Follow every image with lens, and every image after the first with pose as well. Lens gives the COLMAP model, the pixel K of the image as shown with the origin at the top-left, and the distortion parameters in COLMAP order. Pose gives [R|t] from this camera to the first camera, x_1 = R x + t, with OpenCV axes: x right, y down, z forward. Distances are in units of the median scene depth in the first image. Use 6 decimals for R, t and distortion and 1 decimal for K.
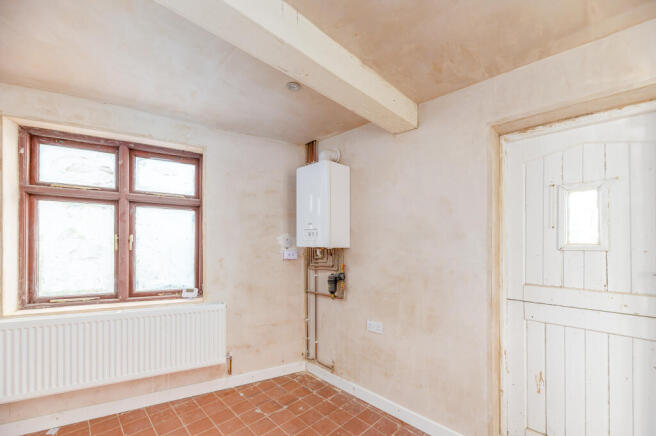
lens RADIAL K [[266.0, 0, 342.5], [0, 266.0, 241.5], [0, 0, 1]] dist [0.001016, 0.000204]
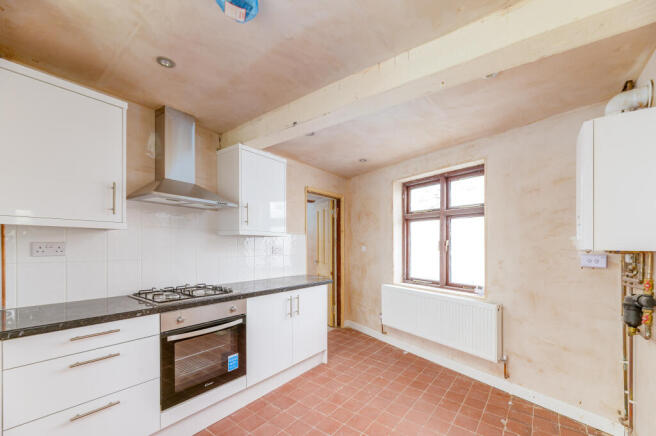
lens RADIAL K [[273.1, 0, 340.4], [0, 273.1, 248.8], [0, 0, 1]] dist [-0.000731, -0.000020]
pose [[0.126918, -0.000597, -0.991913, 0.534452], [0.006891, 0.999976, 0.000280, 0.015136], [0.991889, -0.006870, 0.126919, 0.281892]]
